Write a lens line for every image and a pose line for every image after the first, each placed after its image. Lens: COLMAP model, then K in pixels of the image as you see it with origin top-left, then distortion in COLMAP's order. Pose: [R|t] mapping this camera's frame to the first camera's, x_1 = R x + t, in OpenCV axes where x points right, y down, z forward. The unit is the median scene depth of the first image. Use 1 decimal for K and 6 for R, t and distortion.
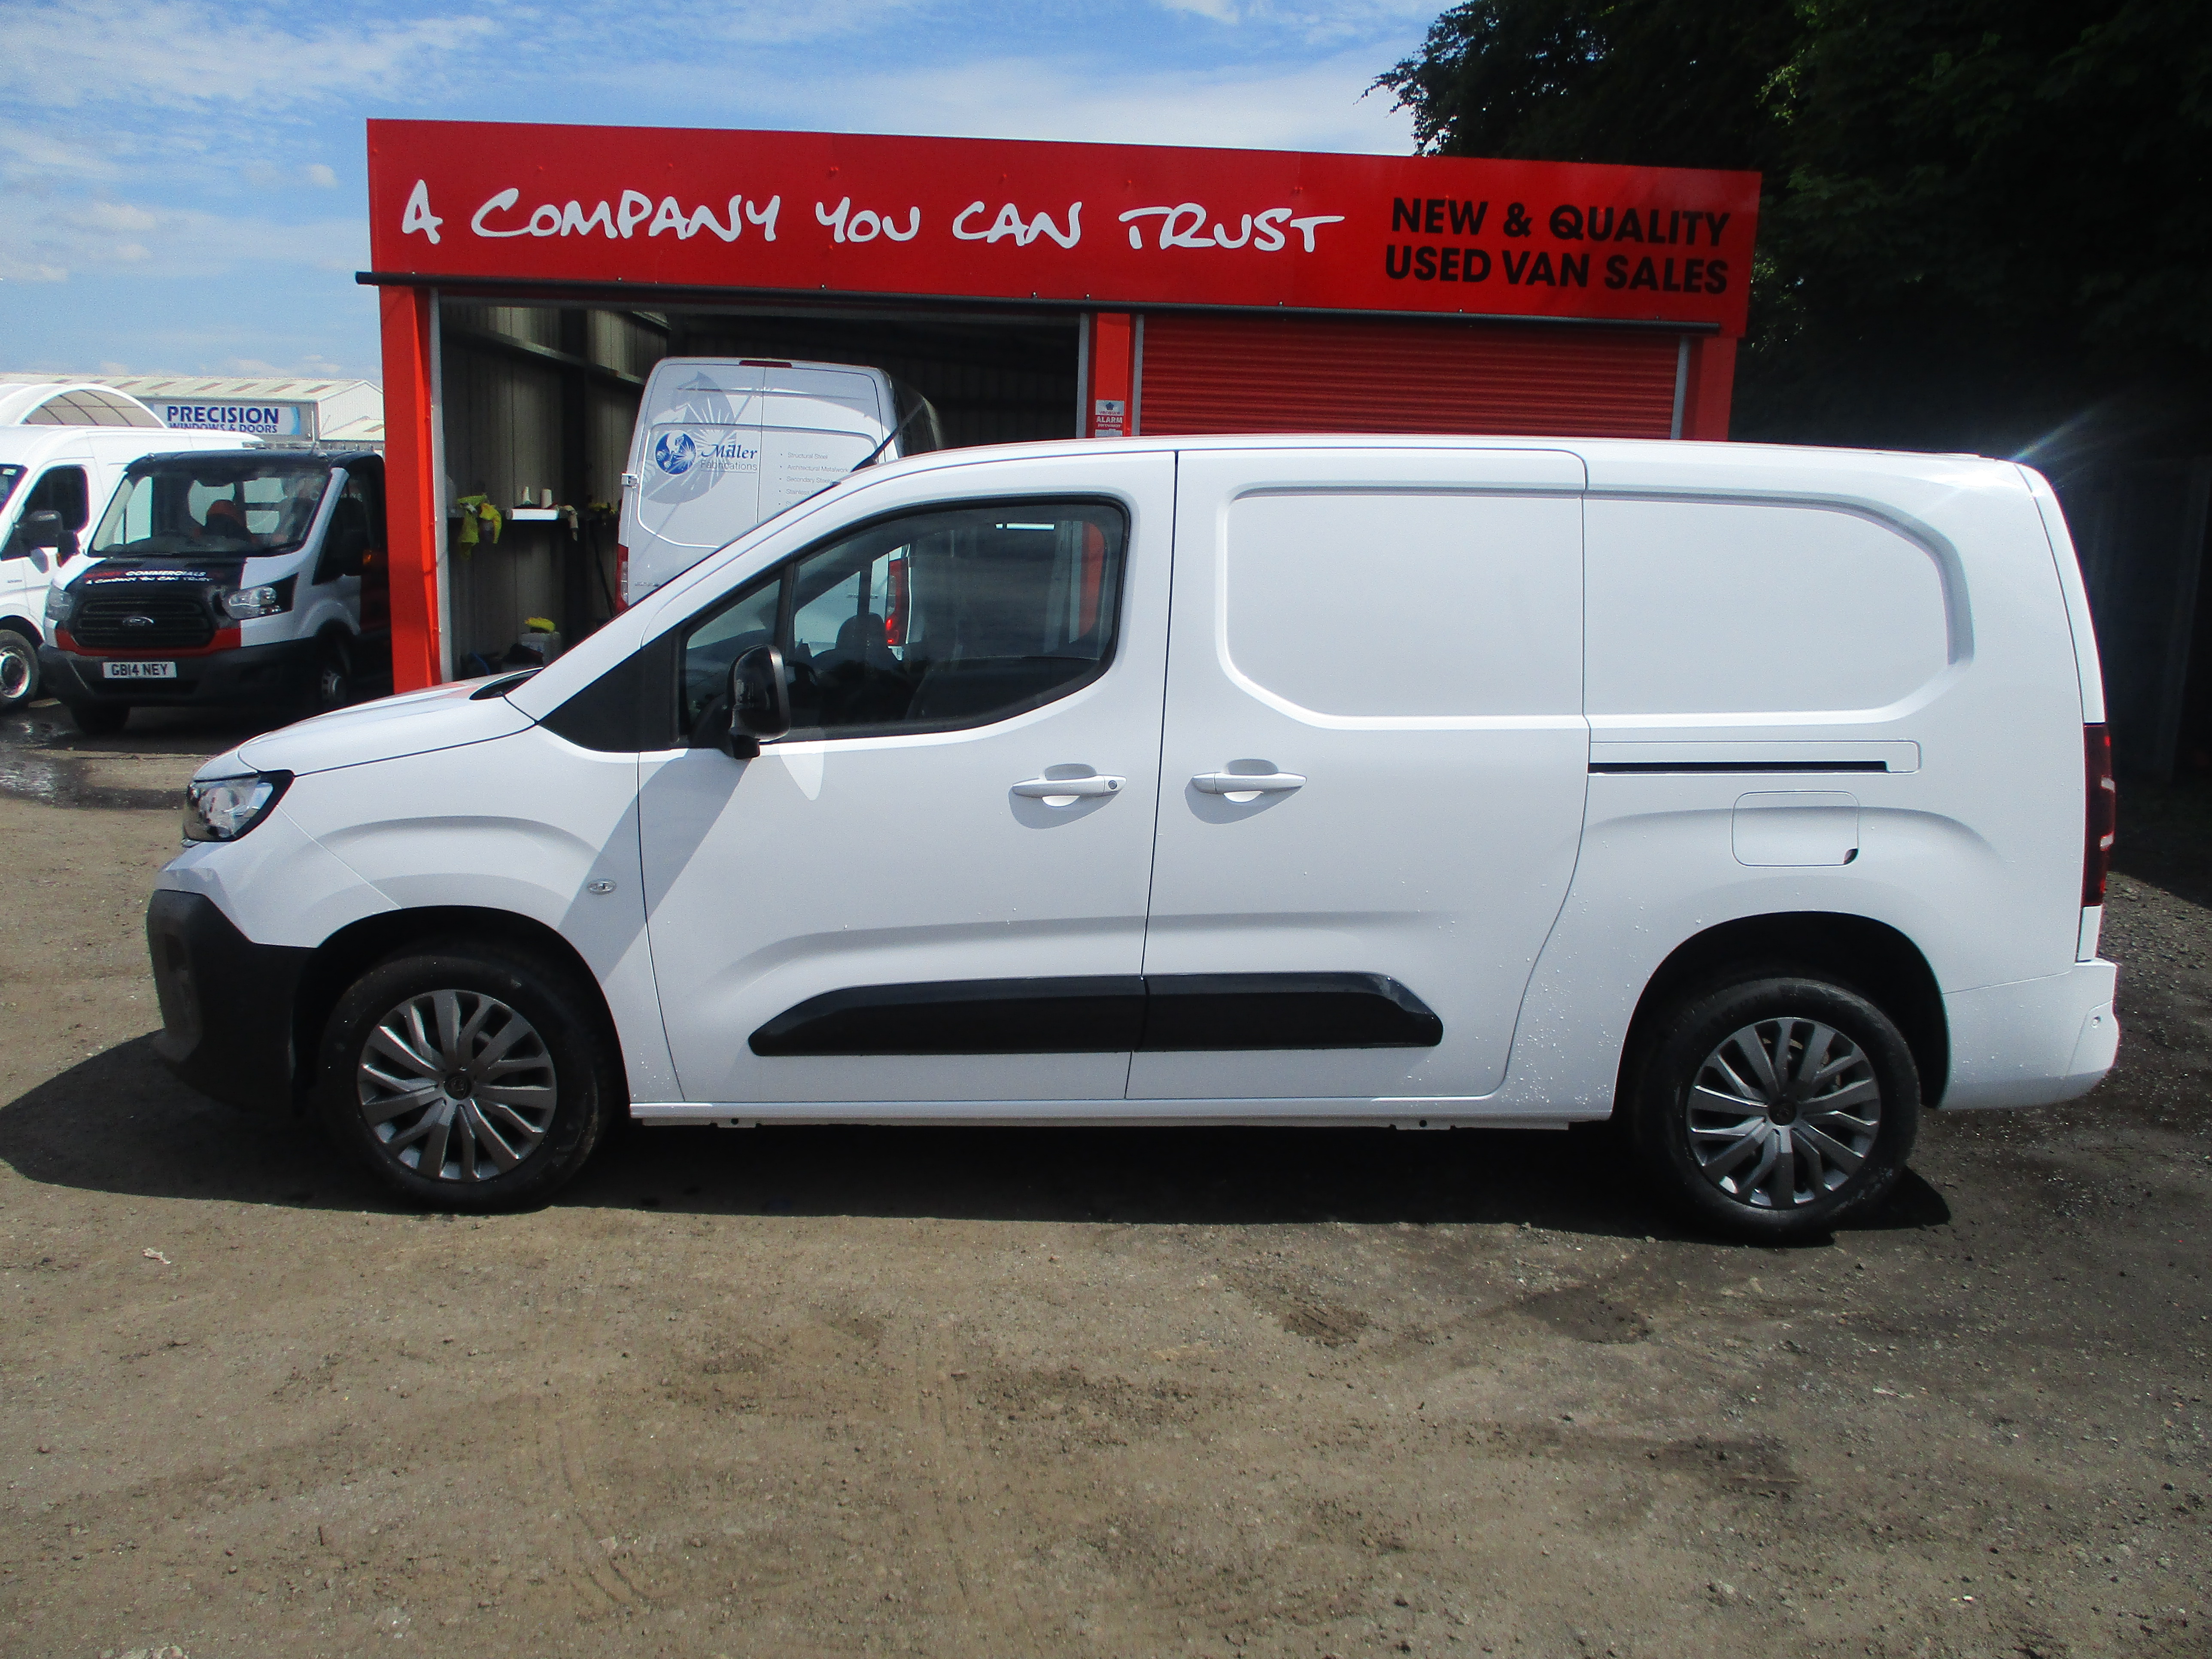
lens RADIAL K [[1889.2, 0, 1106.0], [0, 1889.2, 829.5], [0, 0, 1]] dist [-0.039870, 0.018239]
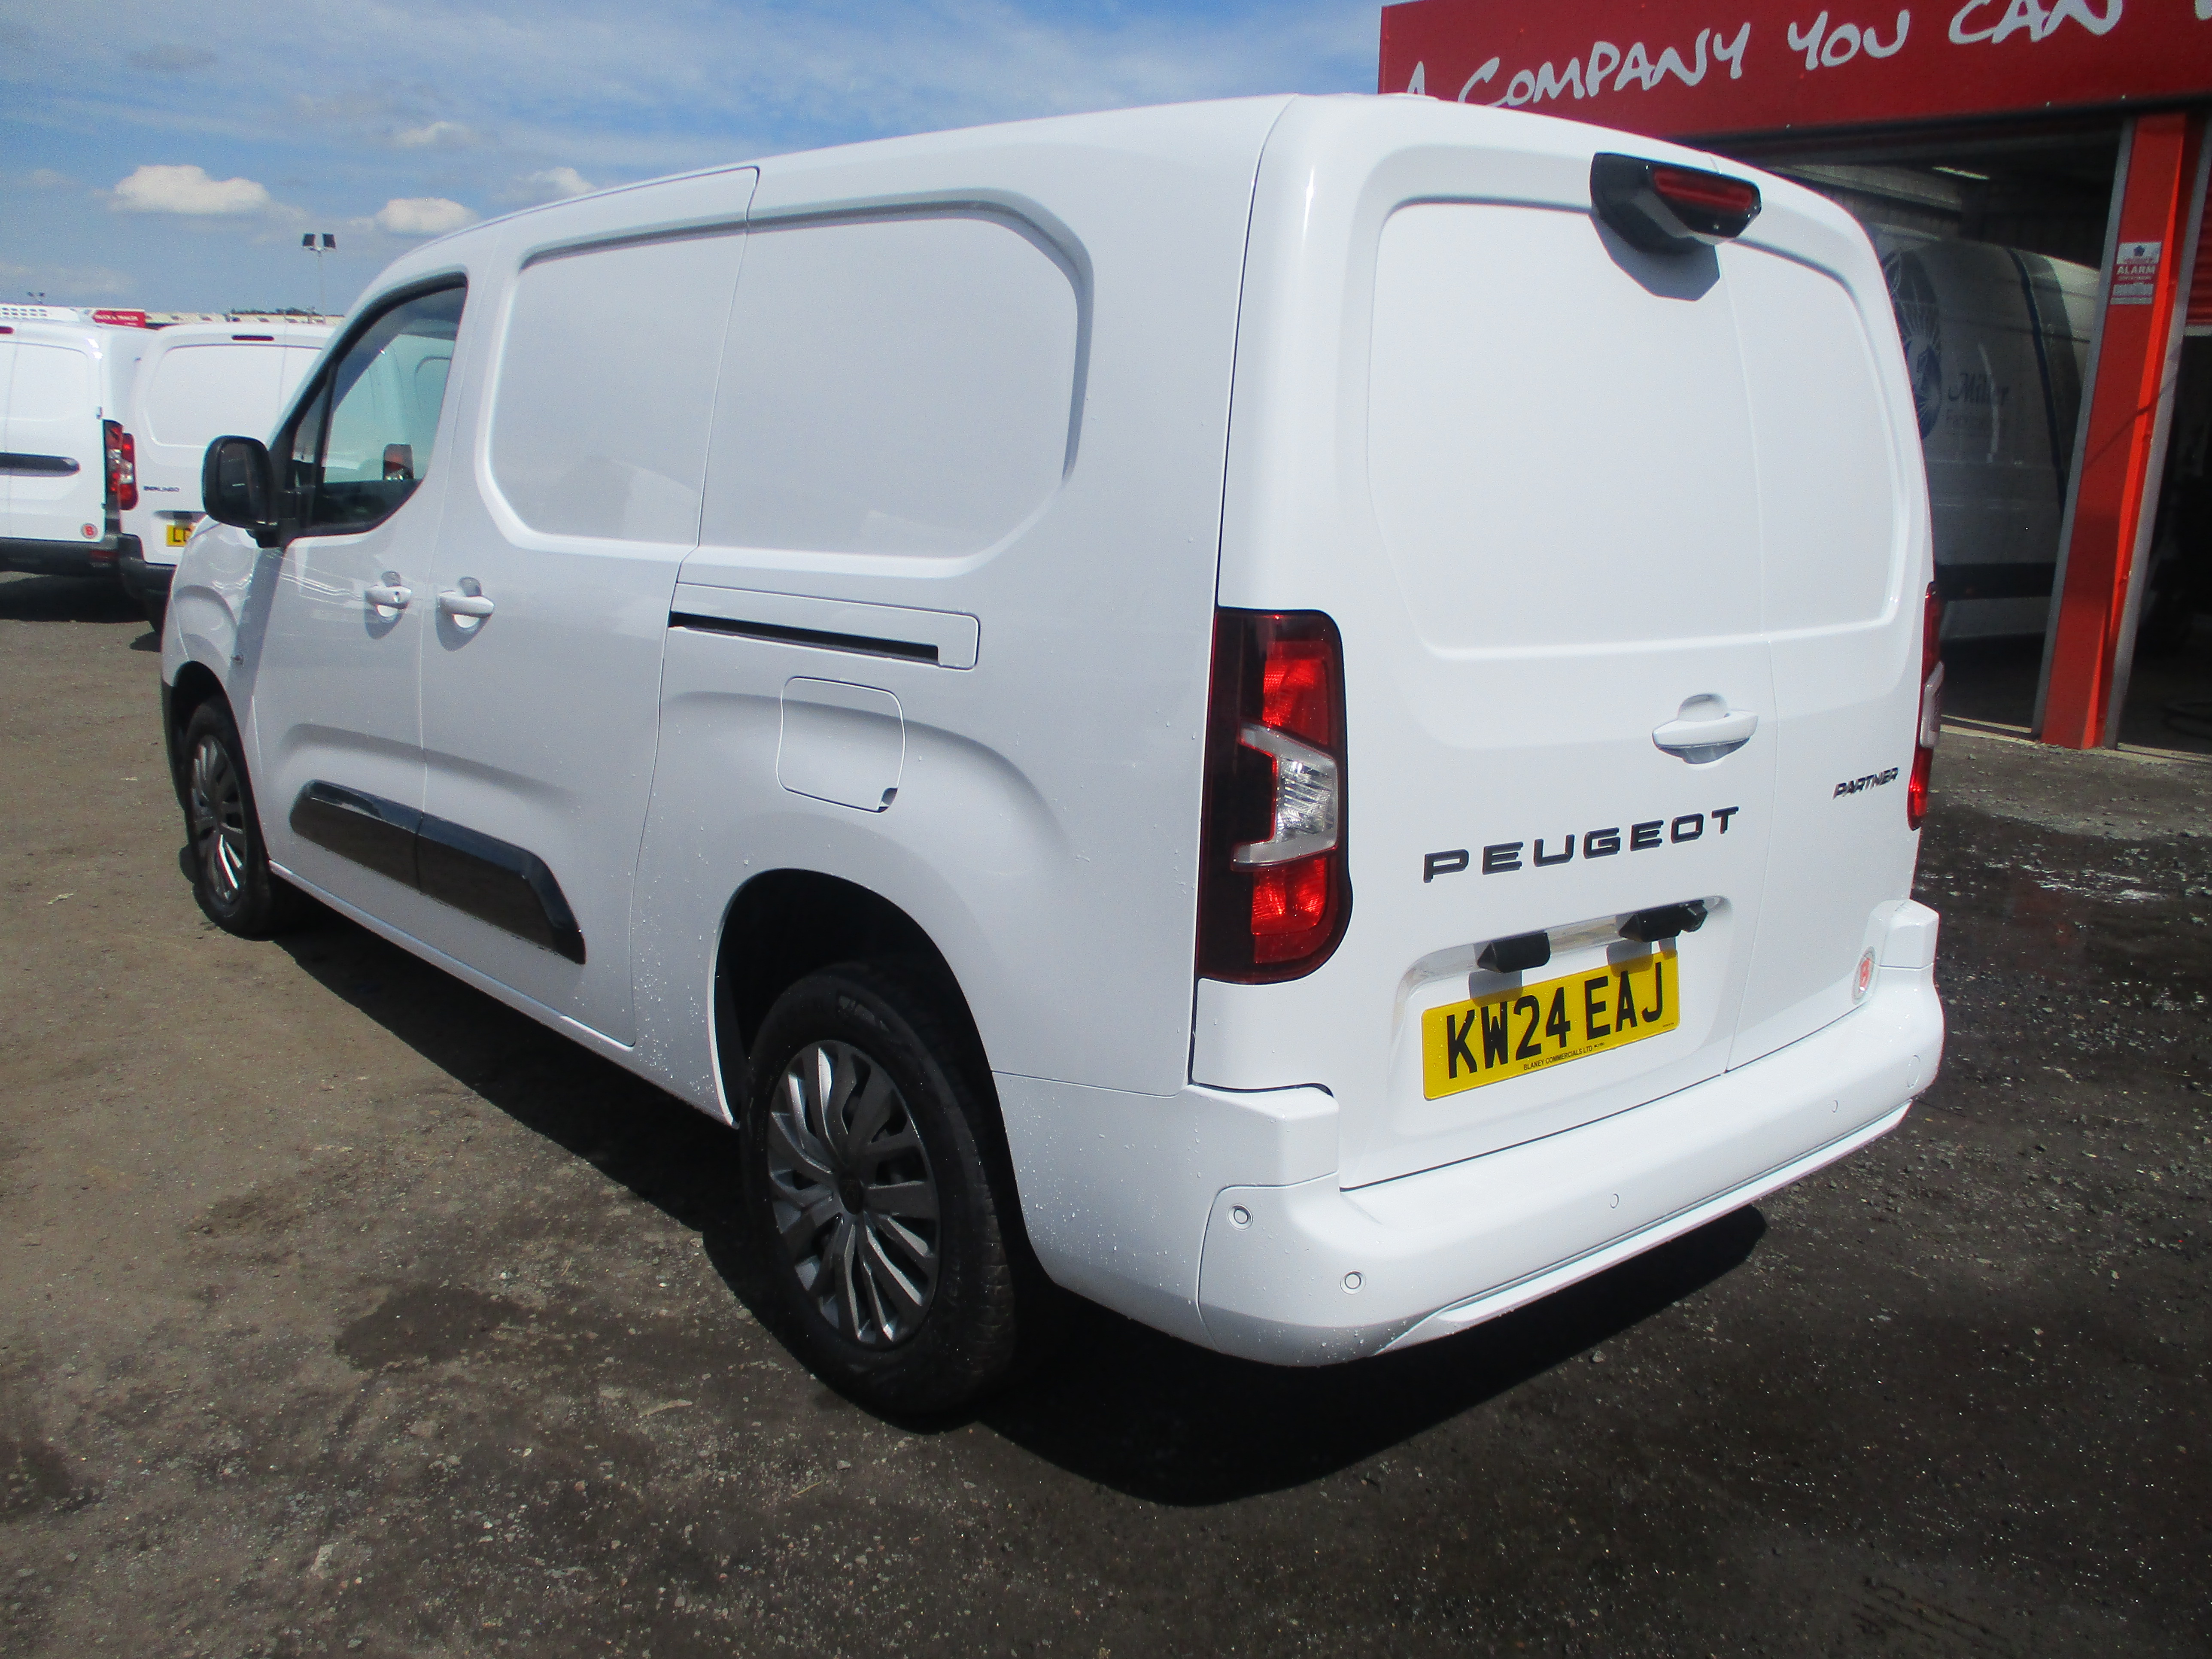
lens RADIAL K [[1889.2, 0, 1106.0], [0, 1889.2, 829.5], [0, 0, 1]] dist [-0.039870, 0.018239]
pose [[0.632002, 0.158291, -0.758628, 0.881526], [-0.137255, 0.986305, 0.091452, -0.040374], [0.762715, 0.046328, 0.645073, 0.652565]]
